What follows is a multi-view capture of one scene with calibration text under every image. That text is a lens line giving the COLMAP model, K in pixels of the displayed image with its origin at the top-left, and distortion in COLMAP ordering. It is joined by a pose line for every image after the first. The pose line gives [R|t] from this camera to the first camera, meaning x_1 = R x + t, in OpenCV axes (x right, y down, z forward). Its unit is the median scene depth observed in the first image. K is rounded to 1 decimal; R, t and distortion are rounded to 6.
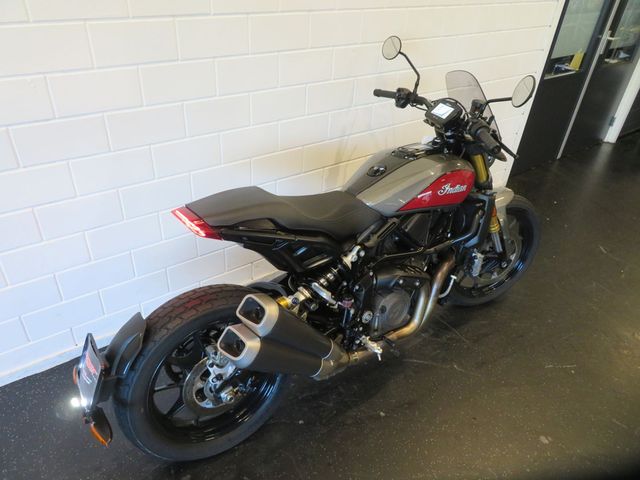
lens RADIAL K [[455.7, 0, 320.0], [0, 455.7, 240.0], [0, 0, 1]] dist [0.000965, -0.000210]
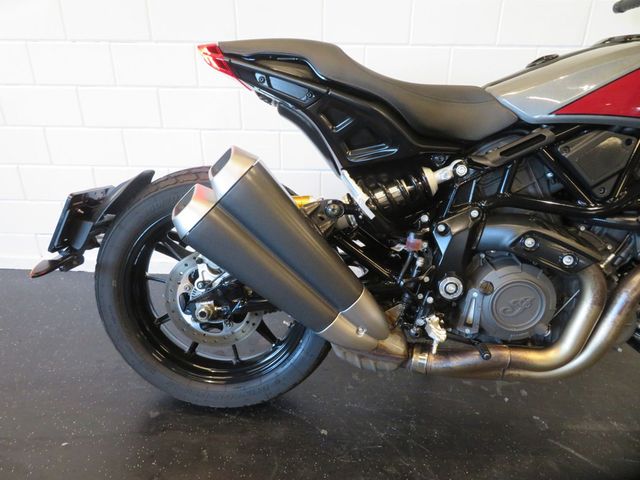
lens RADIAL K [[455.7, 0, 320.0], [0, 455.7, 240.0], [0, 0, 1]] dist [0.000965, -0.000210]
pose [[0.782266, 0.200292, -0.589867, 0.301254], [-0.311925, 0.945585, -0.092588, 0.216166], [0.539224, 0.256423, 0.802175, 0.432781]]
